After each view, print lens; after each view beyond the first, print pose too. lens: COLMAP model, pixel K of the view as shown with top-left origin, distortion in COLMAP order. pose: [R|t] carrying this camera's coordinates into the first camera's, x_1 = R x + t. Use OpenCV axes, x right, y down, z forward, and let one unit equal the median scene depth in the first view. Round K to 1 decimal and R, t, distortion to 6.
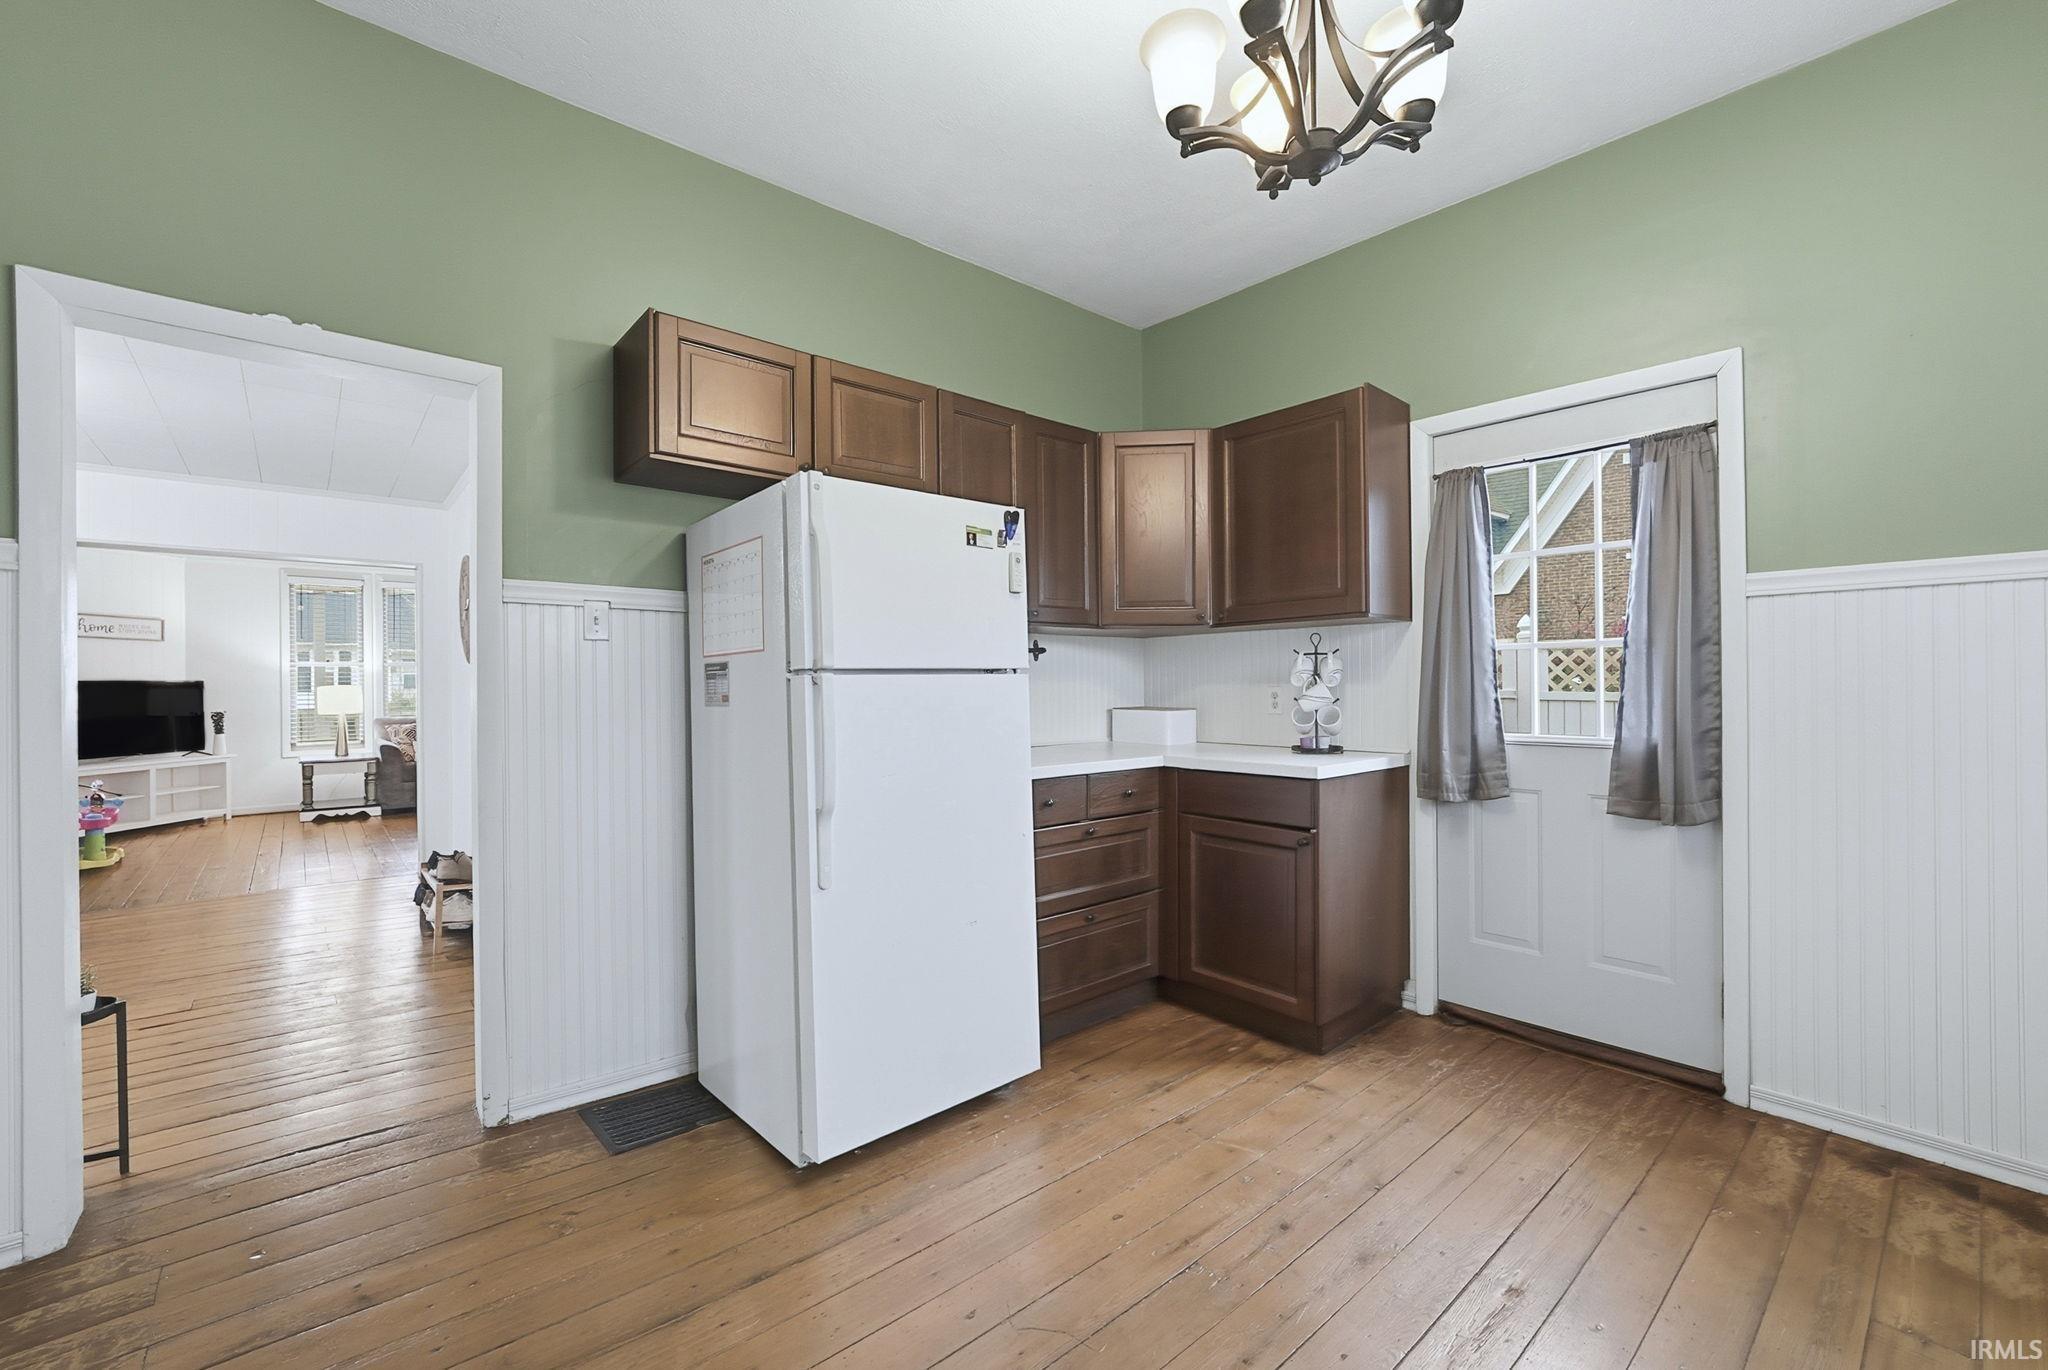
lens RADIAL K [[853.8, 0, 1027.7], [0, 853.8, 680.1], [0, 0, 1]] dist [-0.008037, 0.000506]
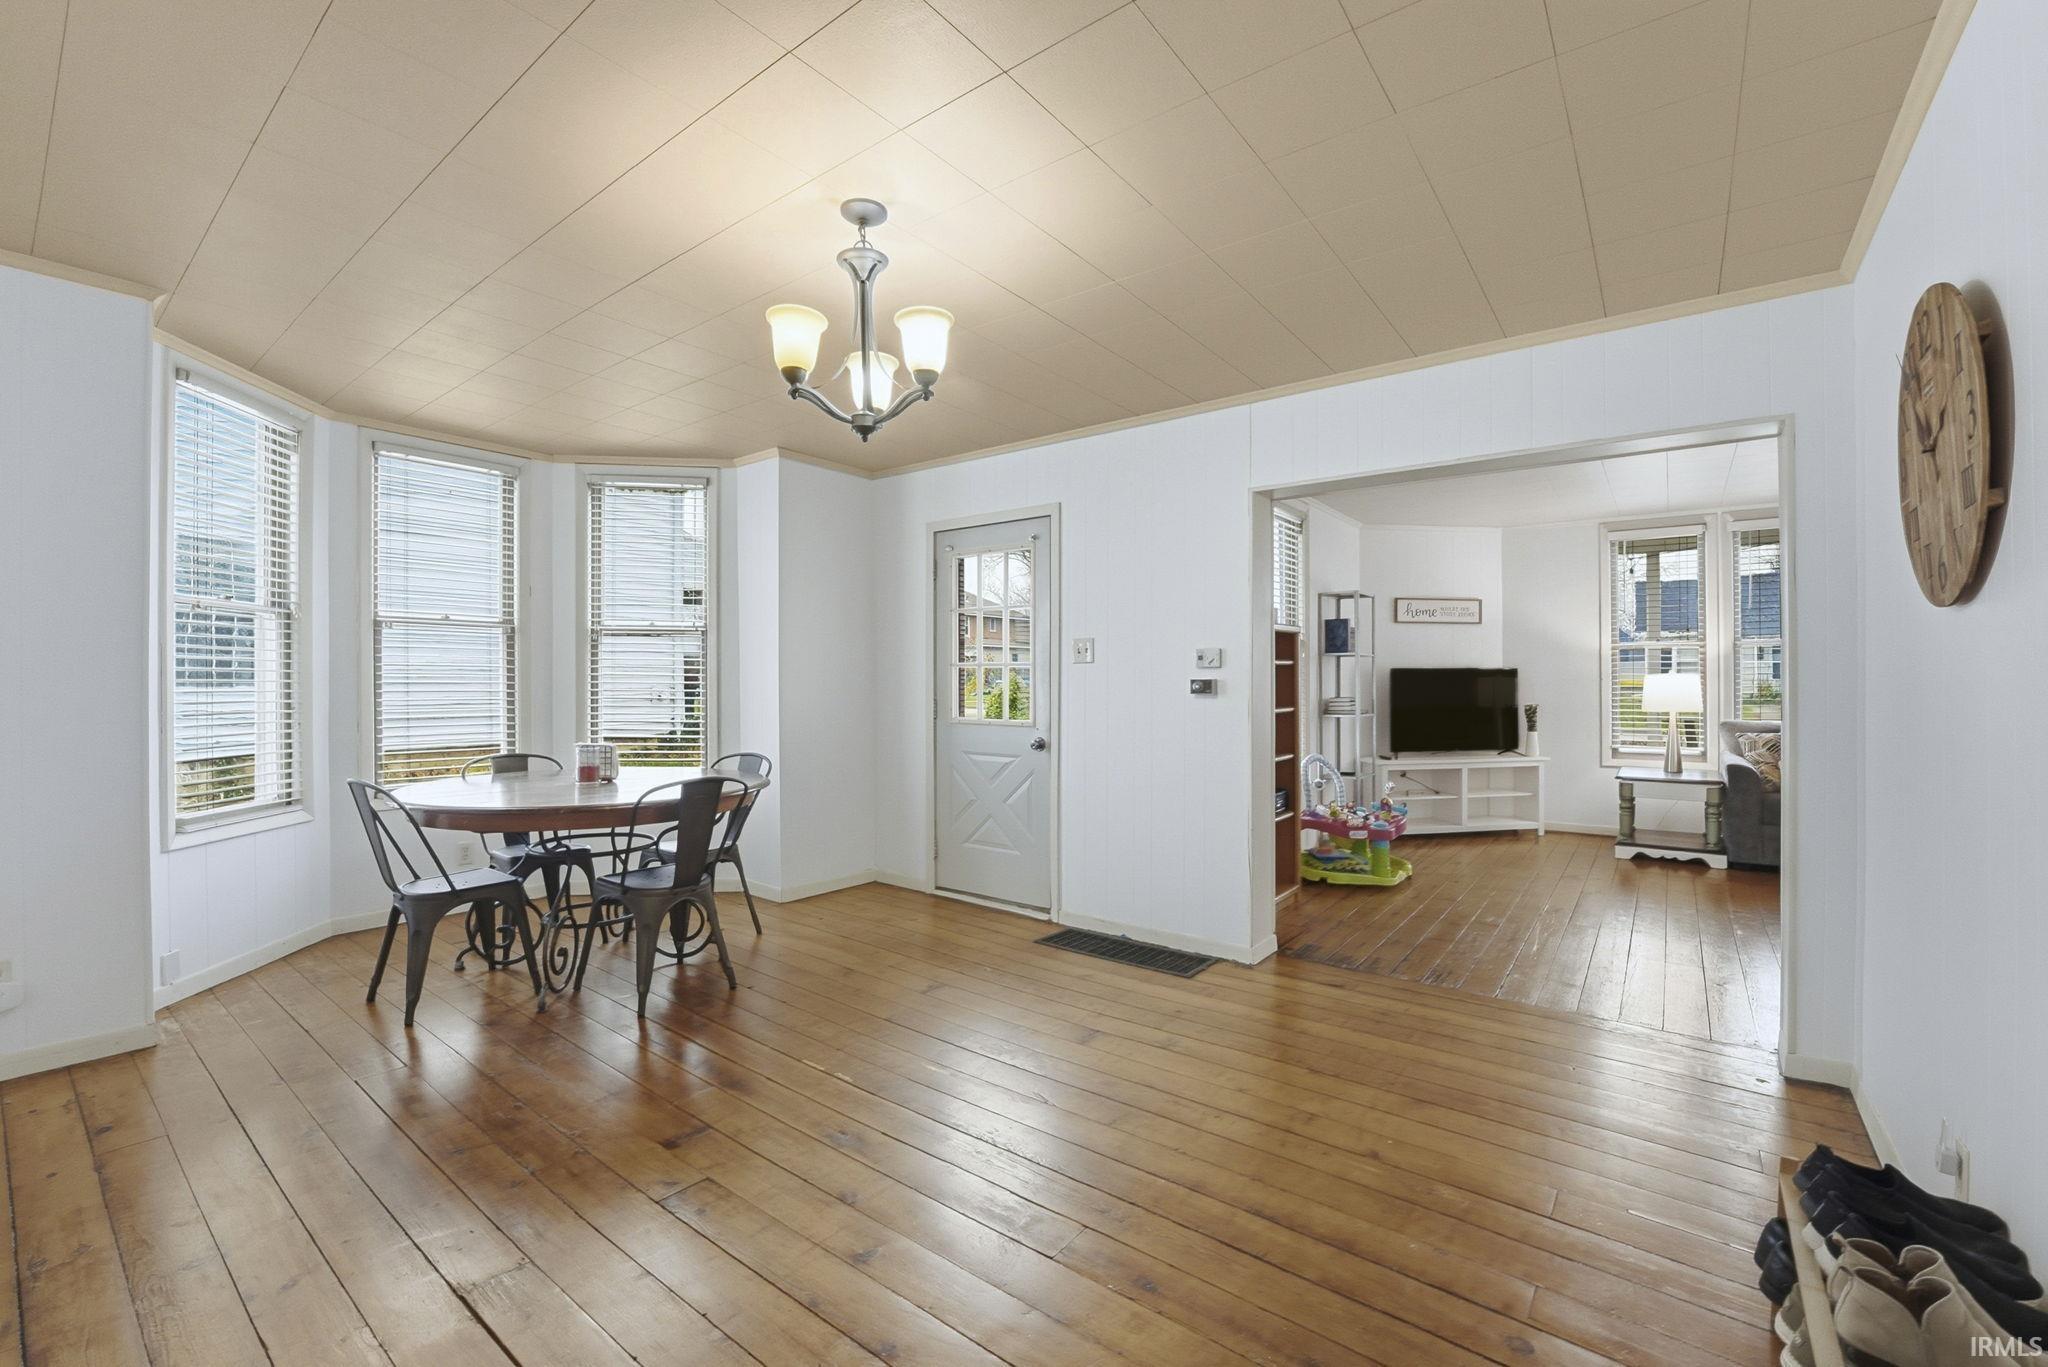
lens RADIAL K [[853.8, 0, 1043.1], [0, 853.8, 693.4], [0, 0, 1]] dist [-0.008037, 0.000506]
pose [[0.221940, 0.023039, -0.974788, -0.241293], [0.007161, 0.999655, 0.025257, 0.001100], [0.975034, -0.012586, 0.221698, 0.341777]]
